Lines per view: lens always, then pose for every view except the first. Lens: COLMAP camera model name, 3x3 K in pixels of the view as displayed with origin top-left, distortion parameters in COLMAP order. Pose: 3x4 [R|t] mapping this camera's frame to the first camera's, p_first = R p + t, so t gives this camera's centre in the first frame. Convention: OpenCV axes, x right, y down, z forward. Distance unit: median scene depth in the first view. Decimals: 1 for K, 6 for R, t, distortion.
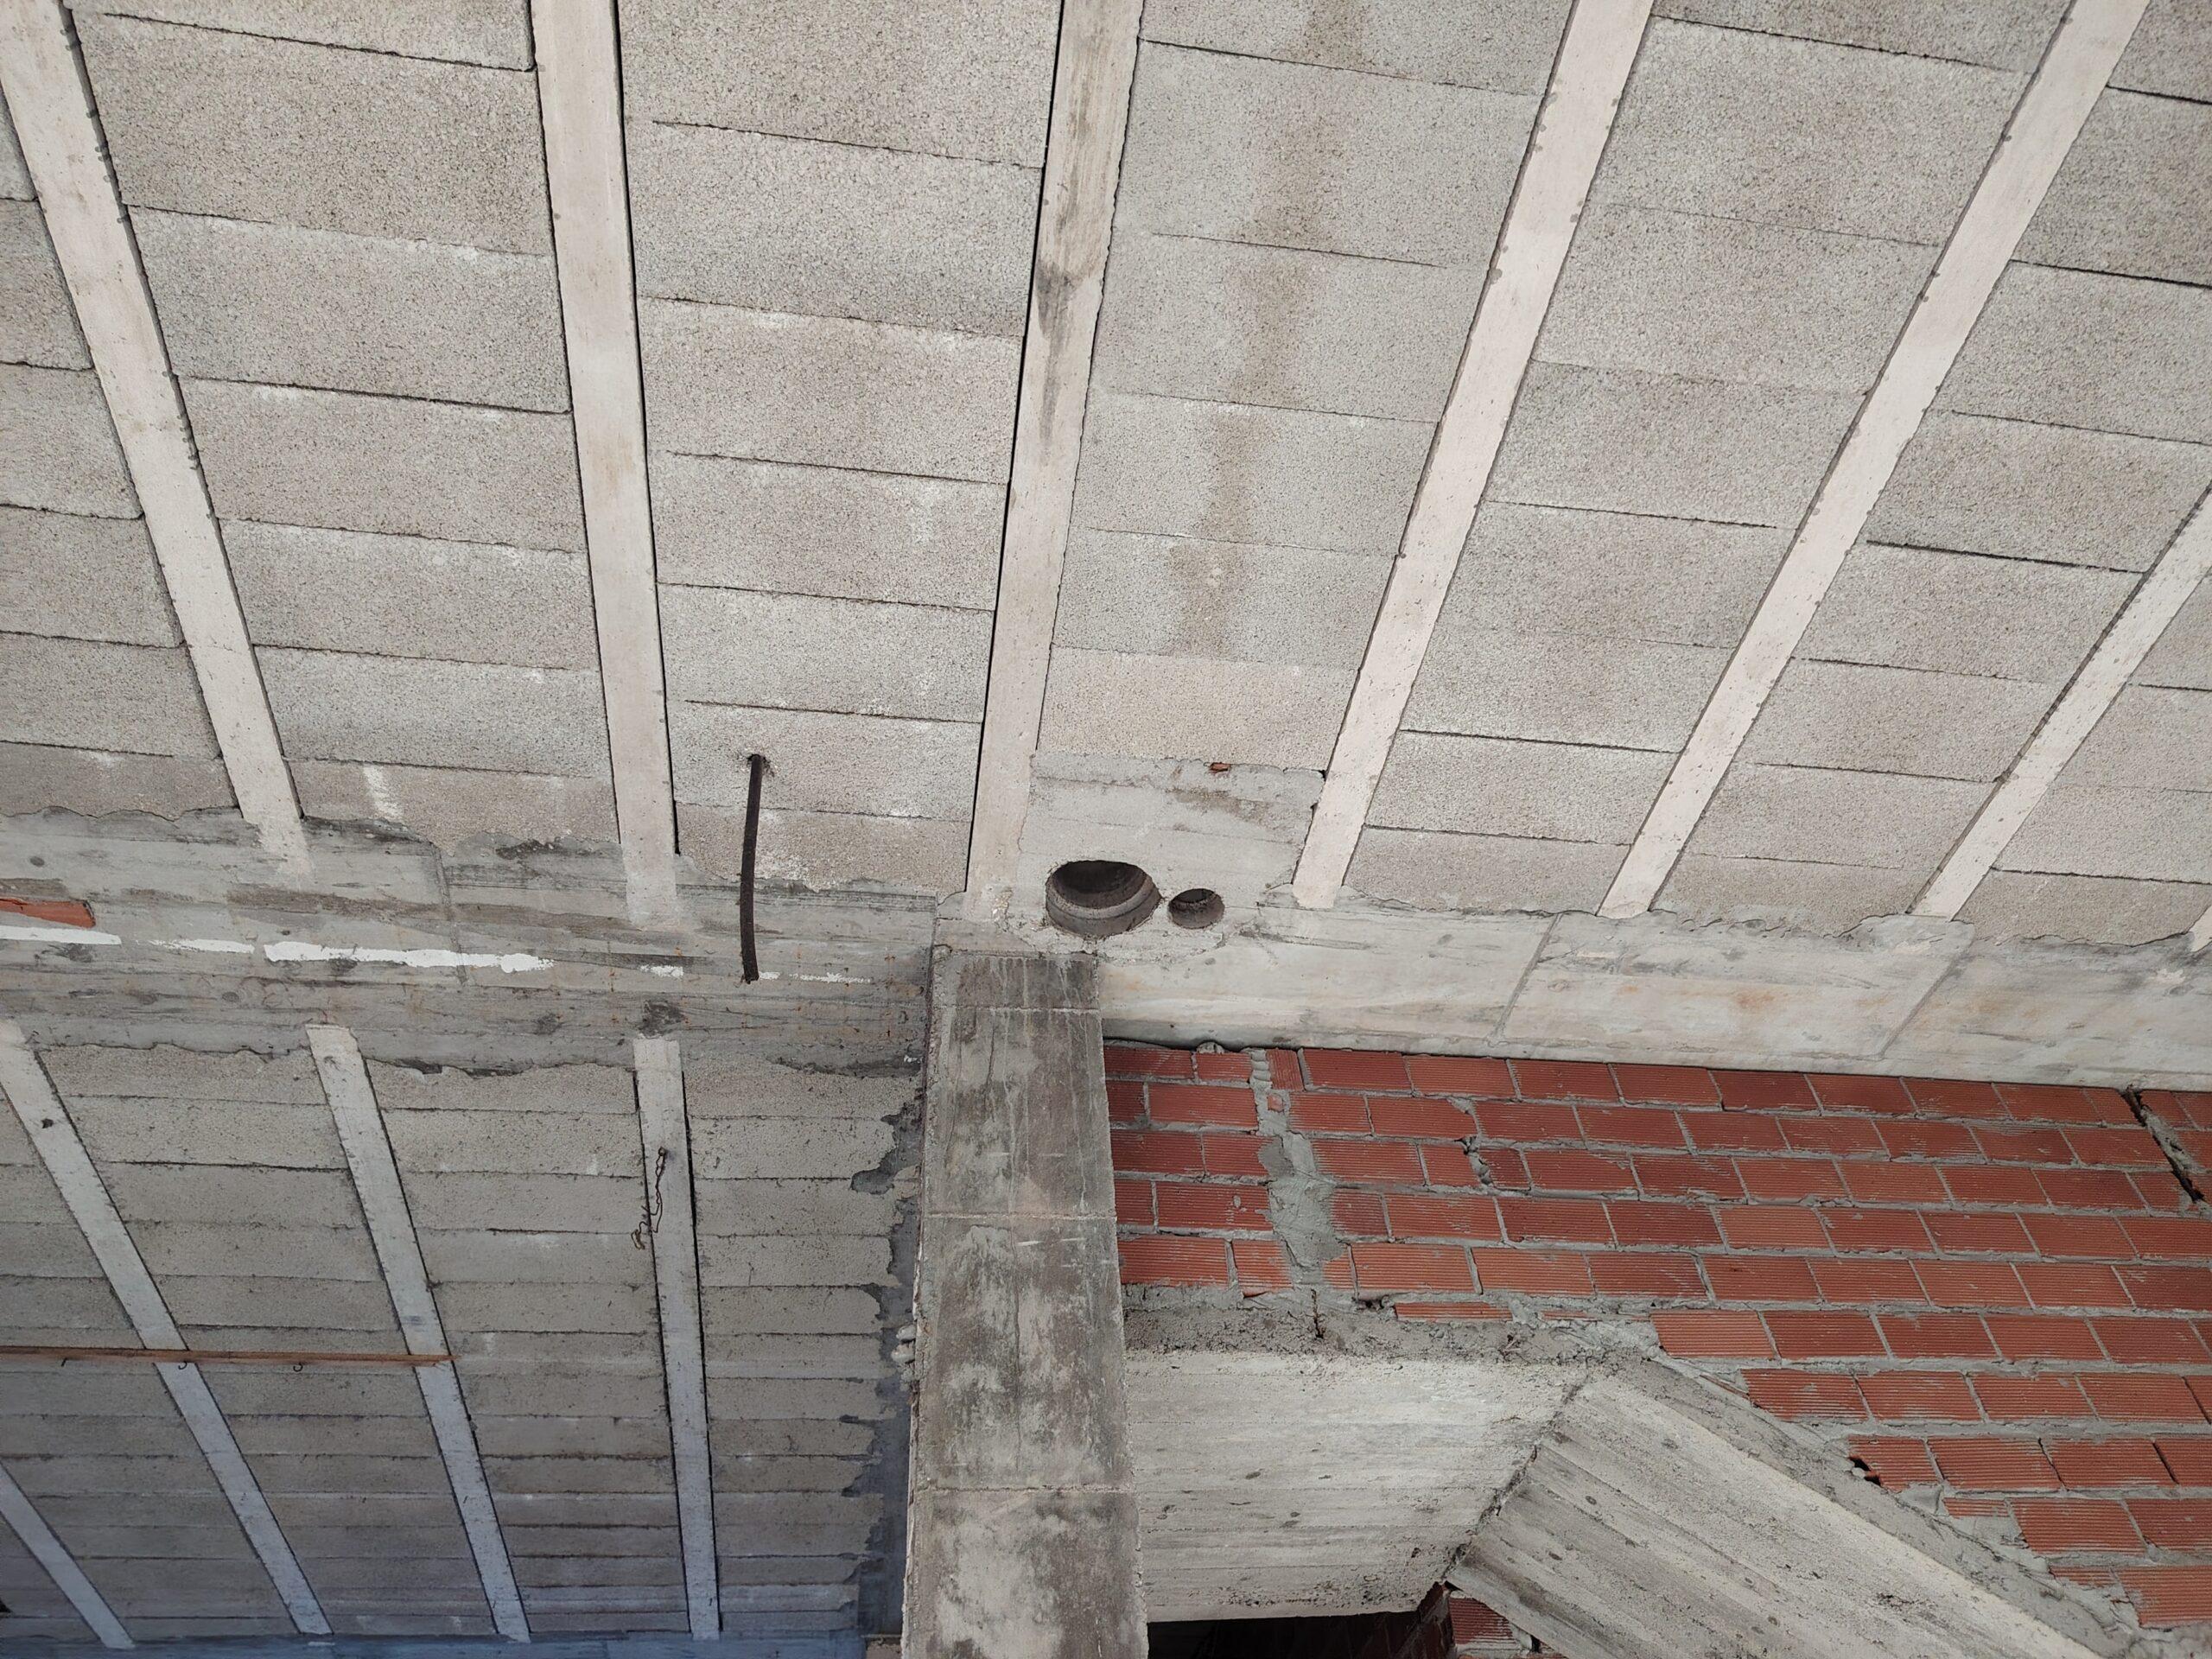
lens RADIAL K [[1549.7, 0, 1094.2], [0, 1549.7, 832.7], [0, 0, 1]] dist [0.037927, -0.035996]
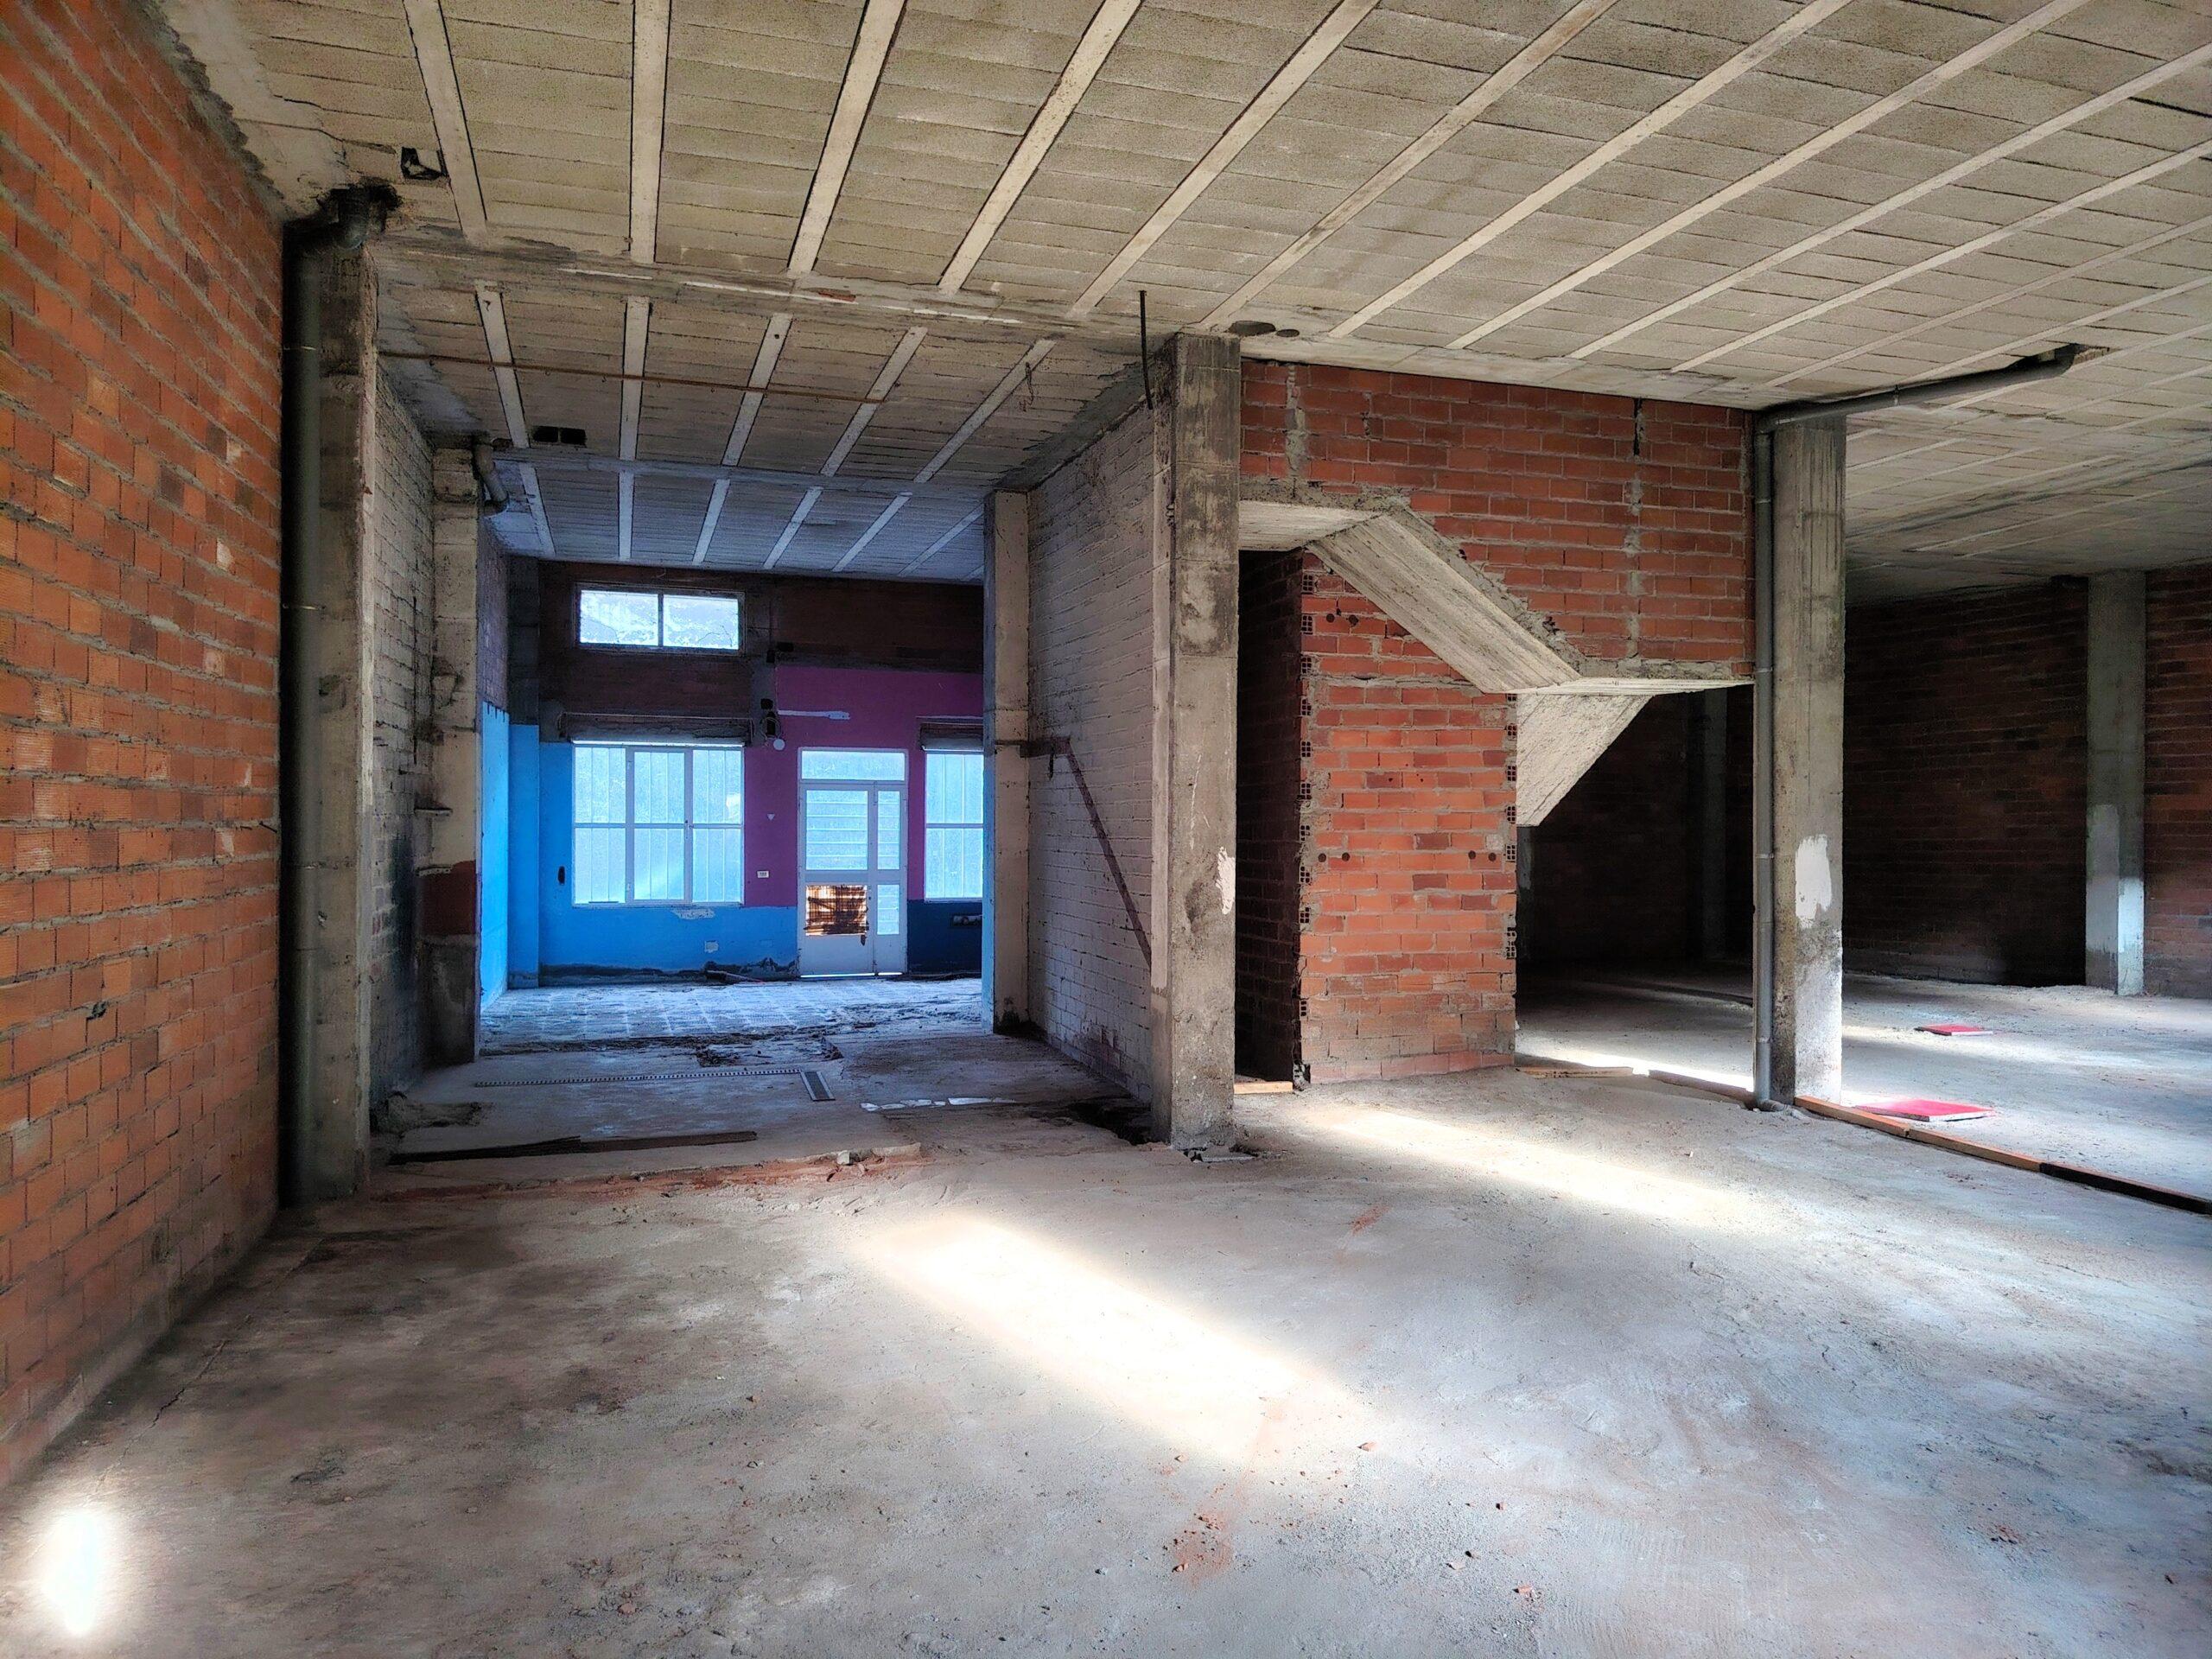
lens RADIAL K [[1549.7, 0, 1094.2], [0, 1549.7, 832.7], [0, 0, 1]] dist [0.037927, -0.035996]
pose [[0.983360, 0.066685, 0.168985, -0.602211], [-0.168290, 0.684715, 0.709115, -1.112238], [-0.068419, -0.725754, 0.684544, -1.240124]]
